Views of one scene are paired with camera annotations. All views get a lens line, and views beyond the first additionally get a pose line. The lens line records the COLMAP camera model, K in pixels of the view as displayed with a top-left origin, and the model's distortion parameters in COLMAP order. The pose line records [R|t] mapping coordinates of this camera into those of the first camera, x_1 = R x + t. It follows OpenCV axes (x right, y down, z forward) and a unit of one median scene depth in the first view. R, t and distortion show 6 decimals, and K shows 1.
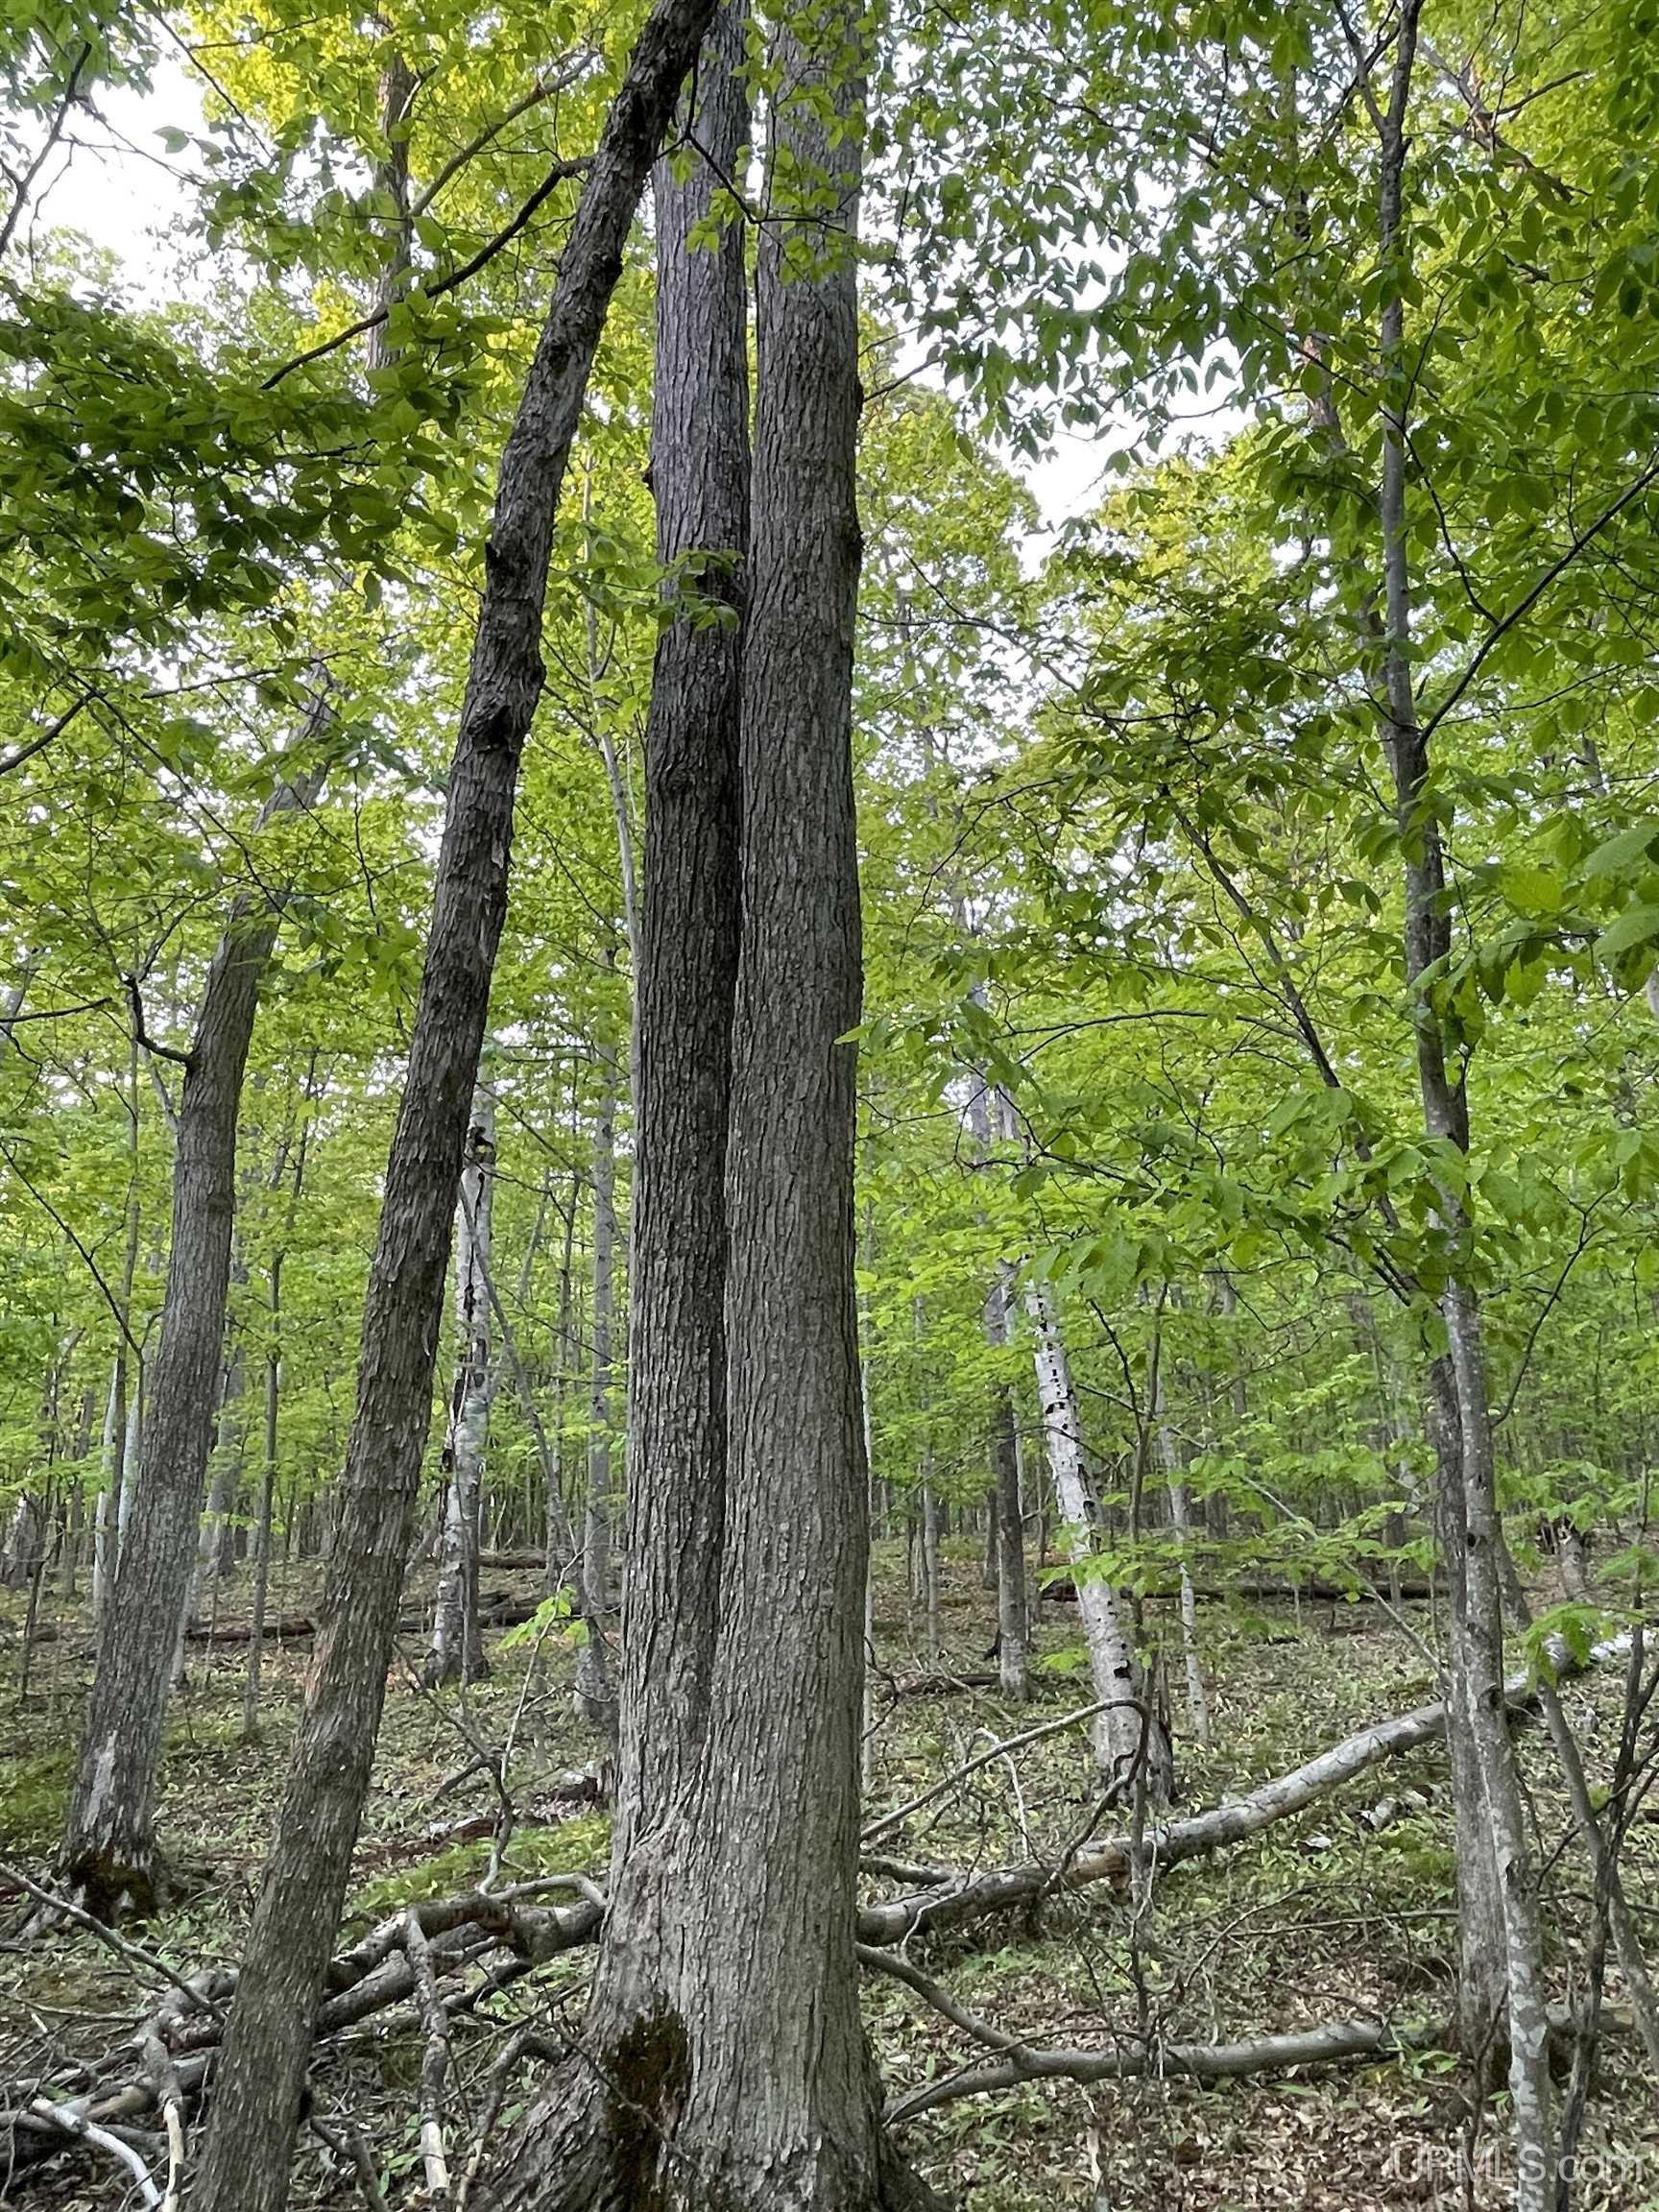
lens RADIAL K [[1567.2, 0, 823.9], [0, 1567.2, 1102.9], [0, 0, 1]] dist [0.026937, -0.037100]
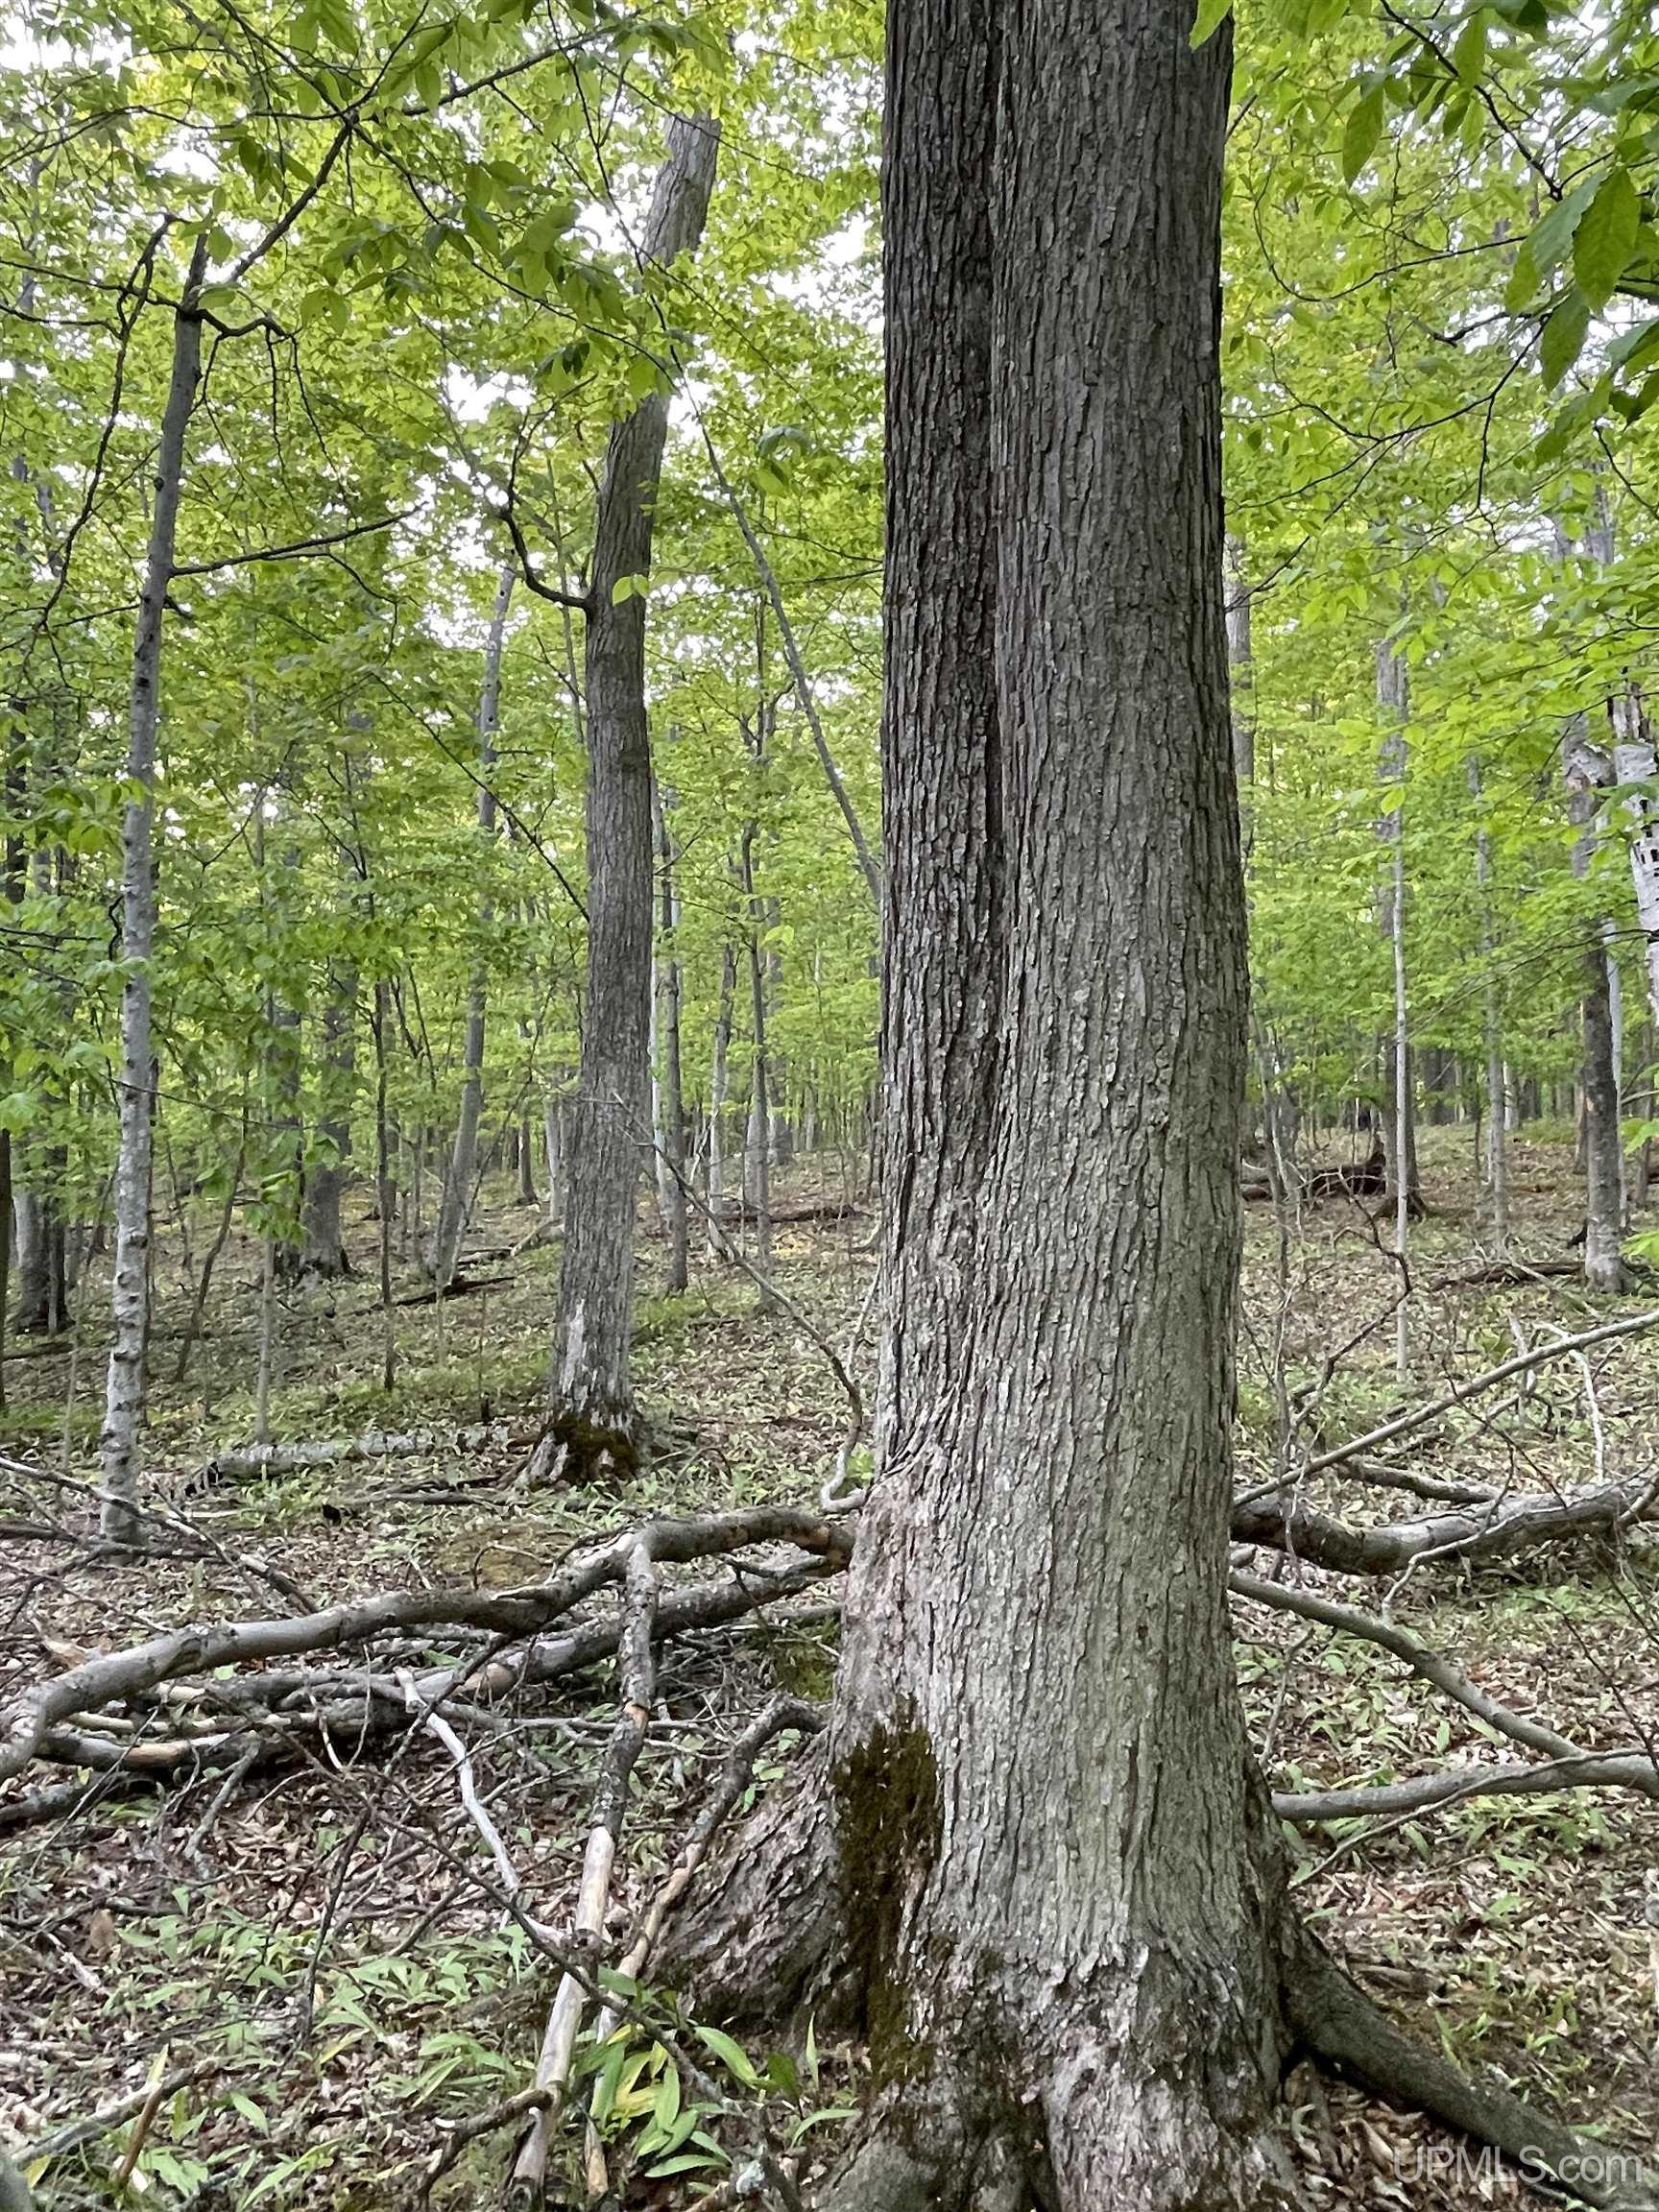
lens RADIAL K [[1567.2, 0, 829.6], [0, 1567.2, 1105.3], [0, 0, 1]] dist [0.026937, -0.037100]
pose [[0.938802, -0.019866, -0.343884, 0.081492], [0.104242, 0.967908, 0.228665, 0.156153], [0.328305, -0.250518, 0.910745, 0.401895]]
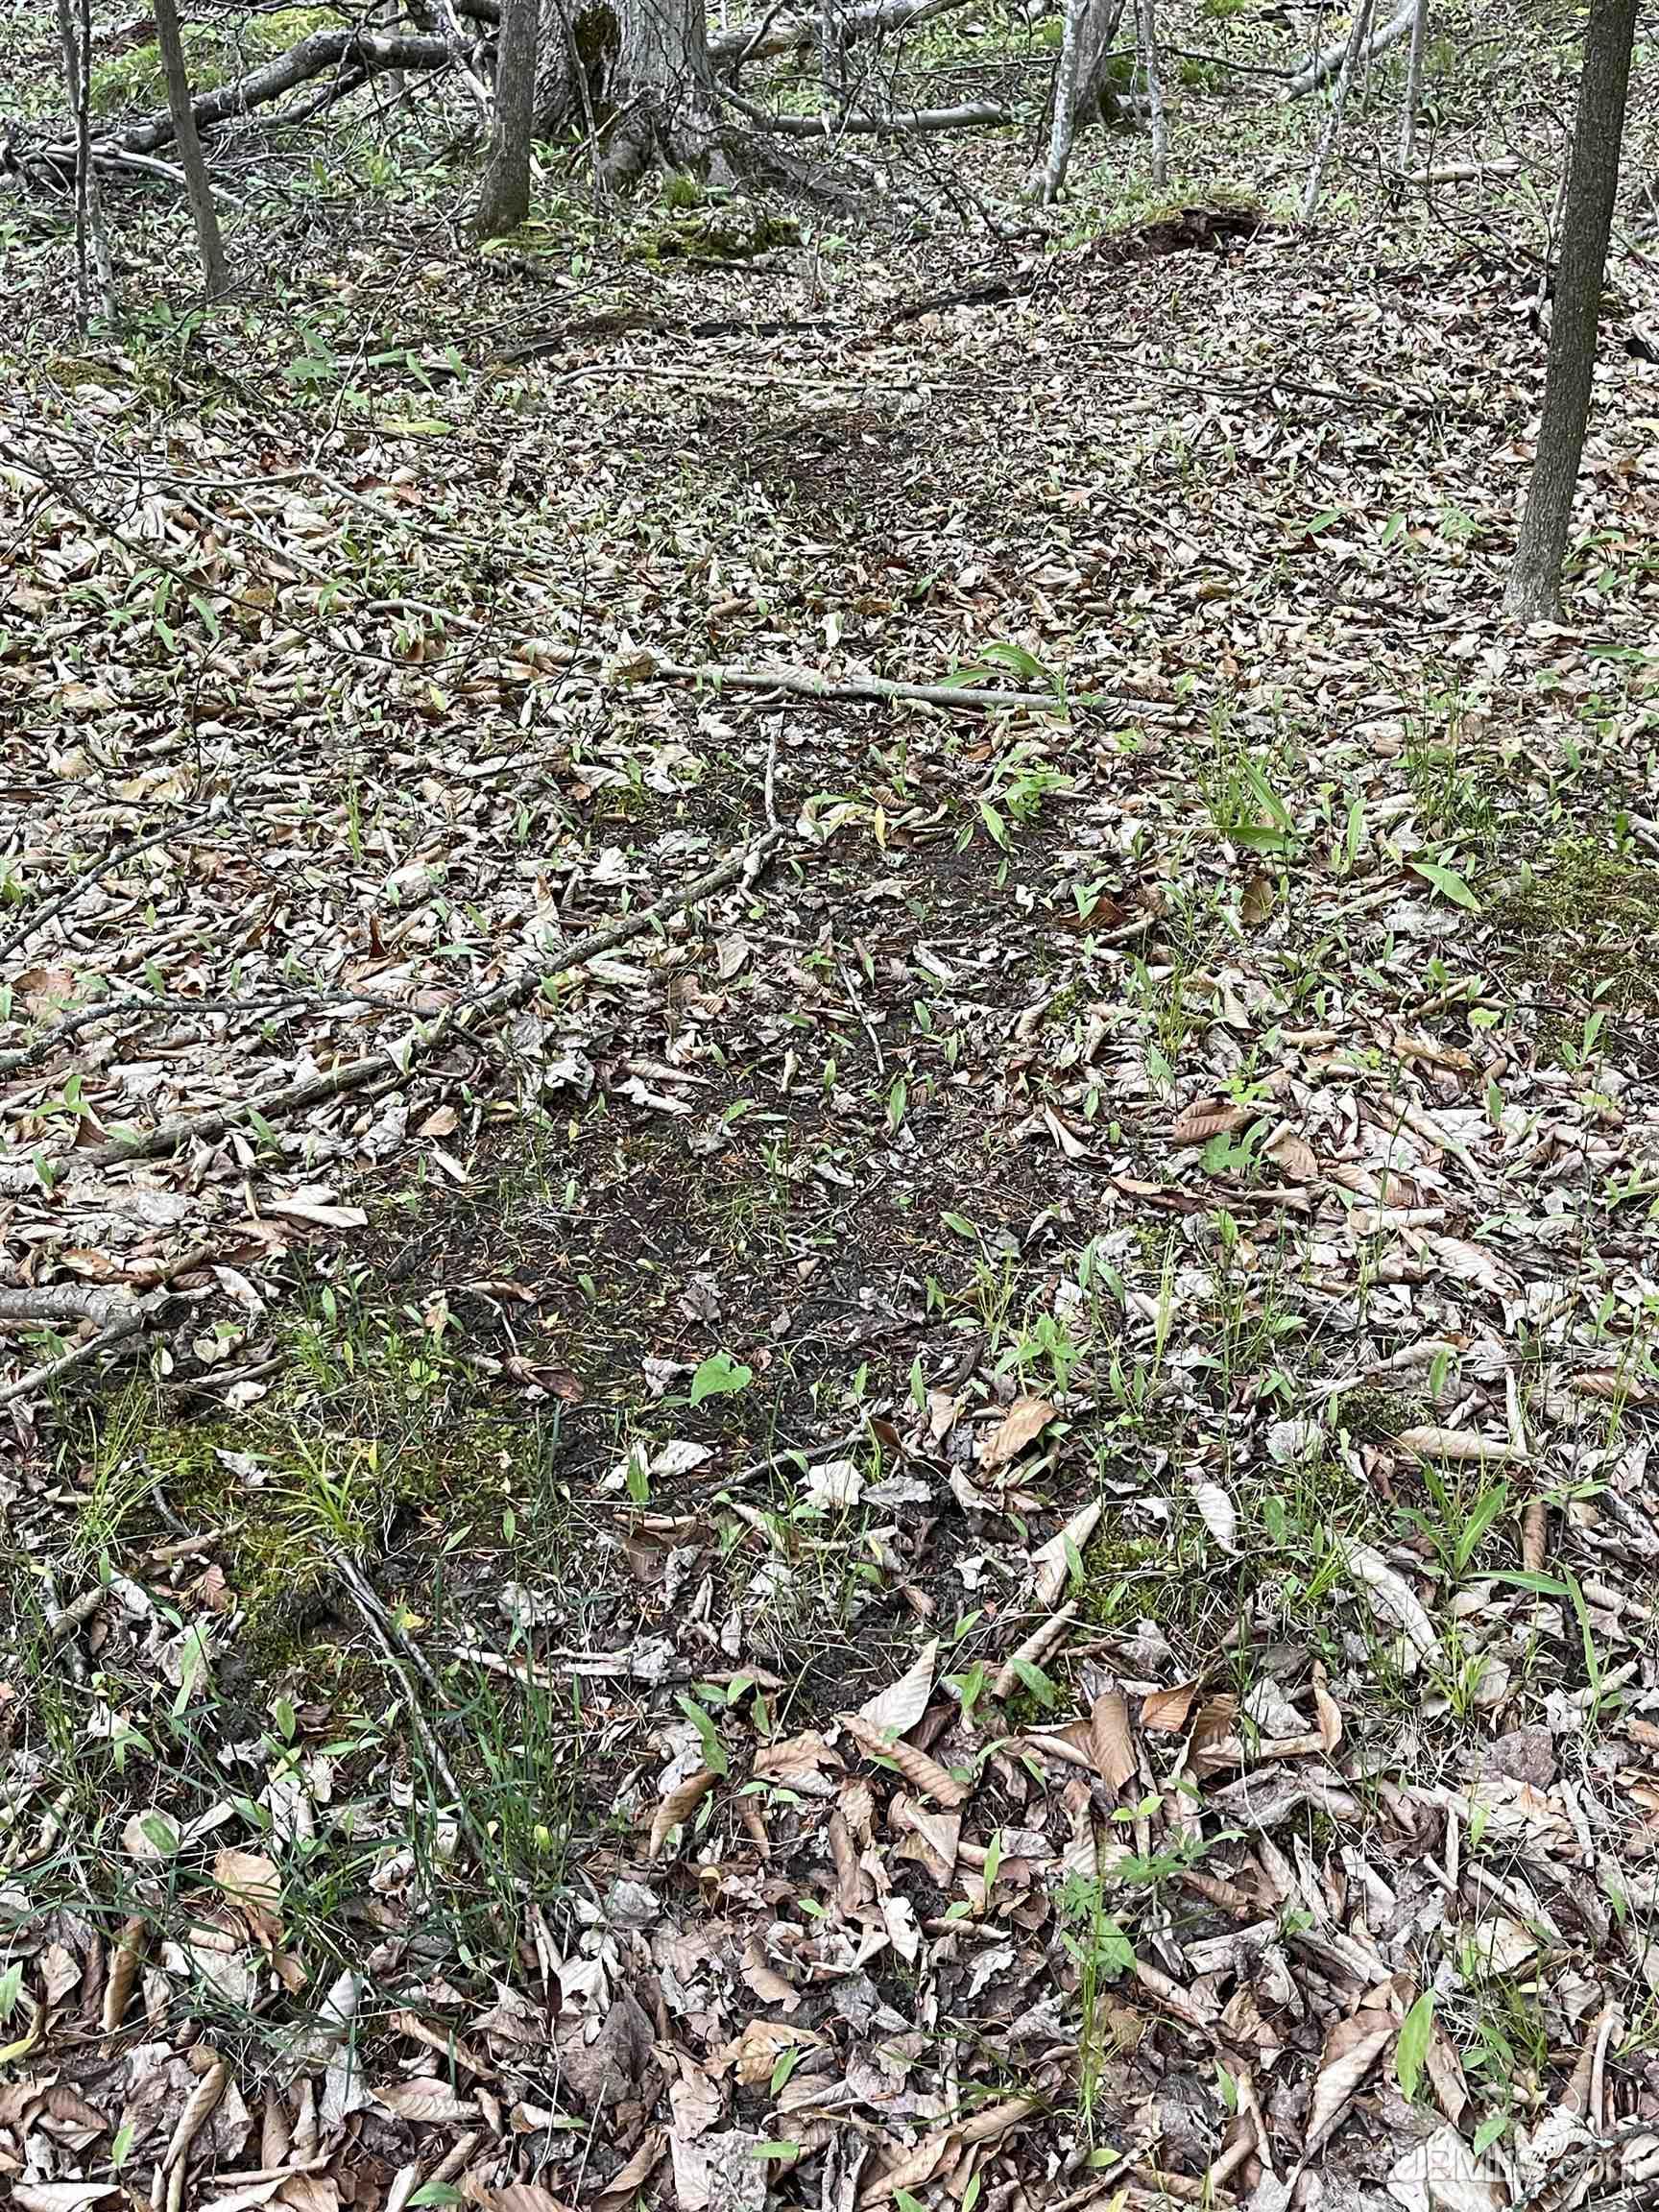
lens RADIAL K [[2117.5, 0, 829.0], [0, 2117.5, 1107.1], [0, 0, 1]] dist [0.016177, 0.000000]
pose [[0.976043, -0.116973, 0.183460, -0.360758], [-0.058624, 0.670626, 0.739475, -0.291001], [-0.209532, -0.732514, 0.647703, -1.215169]]
